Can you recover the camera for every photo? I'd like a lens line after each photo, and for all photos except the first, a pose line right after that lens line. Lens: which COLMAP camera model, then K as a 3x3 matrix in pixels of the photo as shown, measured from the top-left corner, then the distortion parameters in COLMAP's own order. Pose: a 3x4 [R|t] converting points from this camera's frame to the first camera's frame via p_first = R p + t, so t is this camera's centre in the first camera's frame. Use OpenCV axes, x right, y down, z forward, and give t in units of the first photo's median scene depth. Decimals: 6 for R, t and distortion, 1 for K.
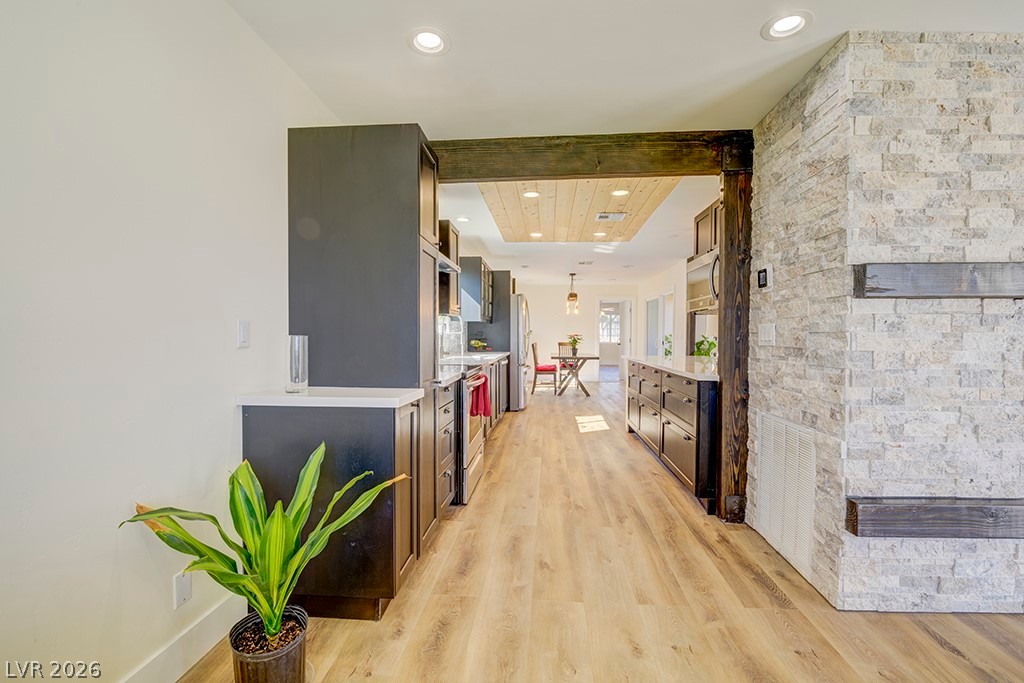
lens RADIAL K [[440.8, 0, 510.1], [0, 440.8, 342.6], [0, 0, 1]] dist [-0.004765, -0.008777]
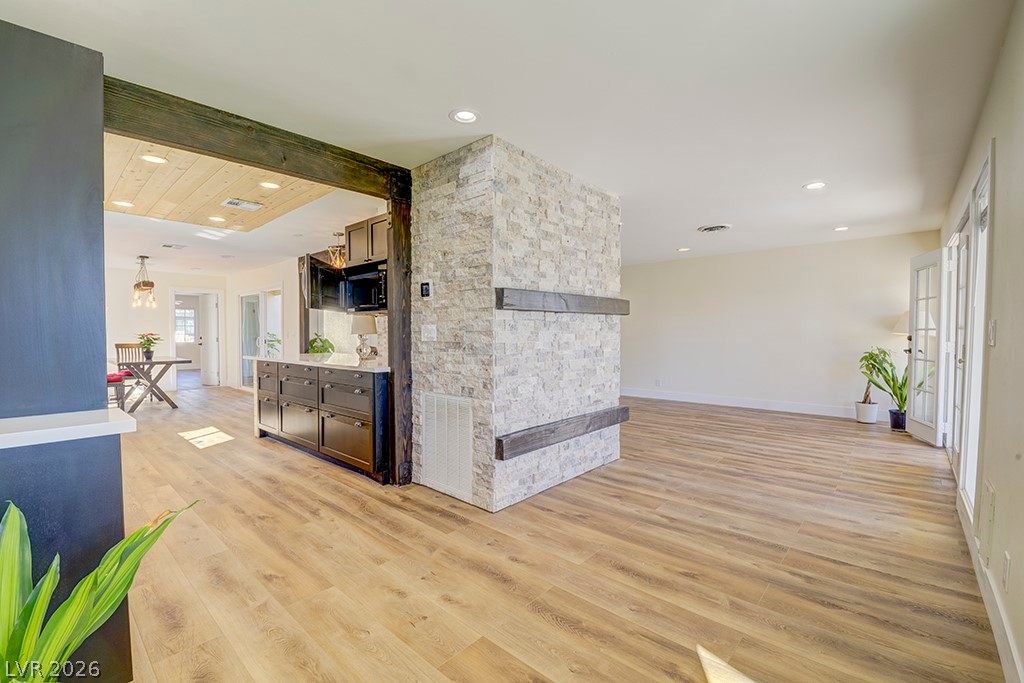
lens RADIAL K [[440.8, 0, 512.1], [0, 440.8, 343.0], [0, 0, 1]] dist [-0.004765, -0.008777]
pose [[0.603396, -0.025782, 0.797025, -0.267208], [0.020107, 0.999651, 0.017114, -0.004593], [-0.797188, 0.005700, 0.603704, 0.006678]]
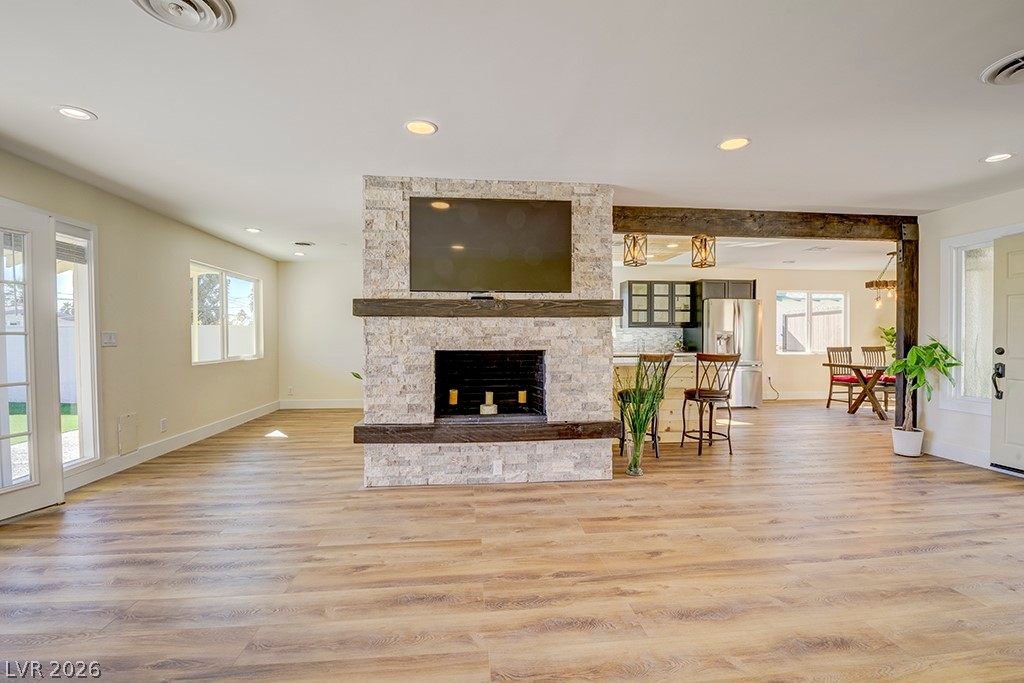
lens RADIAL K [[440.8, 0, 510.0], [0, 440.8, 343.7], [0, 0, 1]] dist [-0.004765, -0.008777]
pose [[0.188132, 0.003795, -0.982136, 2.247555], [-0.011472, 0.999933, 0.001667, 0.003394], [0.982077, 0.010953, 0.188163, 0.729875]]
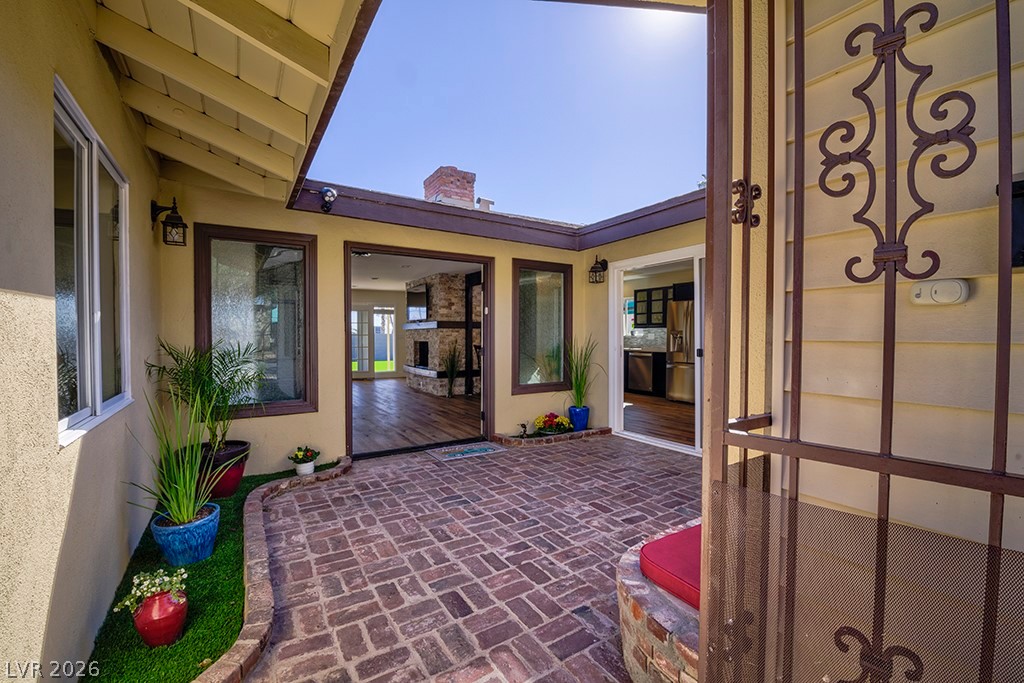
lens RADIAL K [[440.8, 0, 512.0], [0, 440.8, 335.7], [0, 0, 1]] dist [-0.004765, -0.008777]
pose [[-0.794530, -0.005065, -0.607204, 2.490019], [-0.014094, 0.999850, 0.010102, -0.058193], [0.607061, 0.016584, -0.794482, 3.859703]]
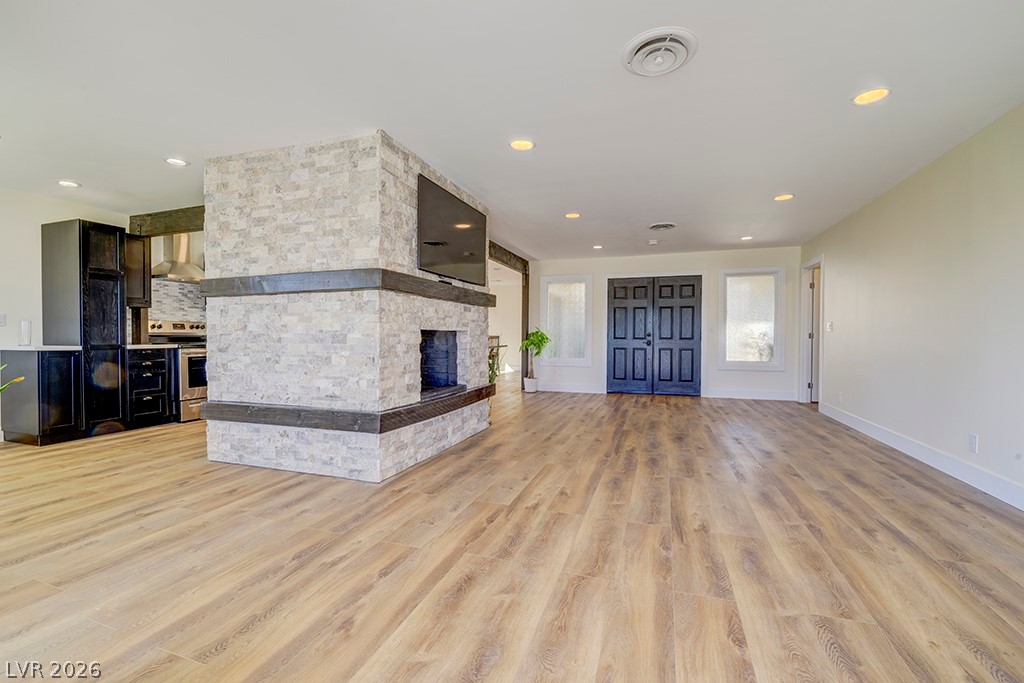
lens RADIAL K [[440.8, 0, 510.6], [0, 440.8, 343.1], [0, 0, 1]] dist [-0.004765, -0.008777]
pose [[0.970757, 0.000279, -0.240063, 1.576932], [-0.000134, 1.000000, 0.000621, 0.061749], [0.240063, -0.000570, 0.970757, -0.348464]]
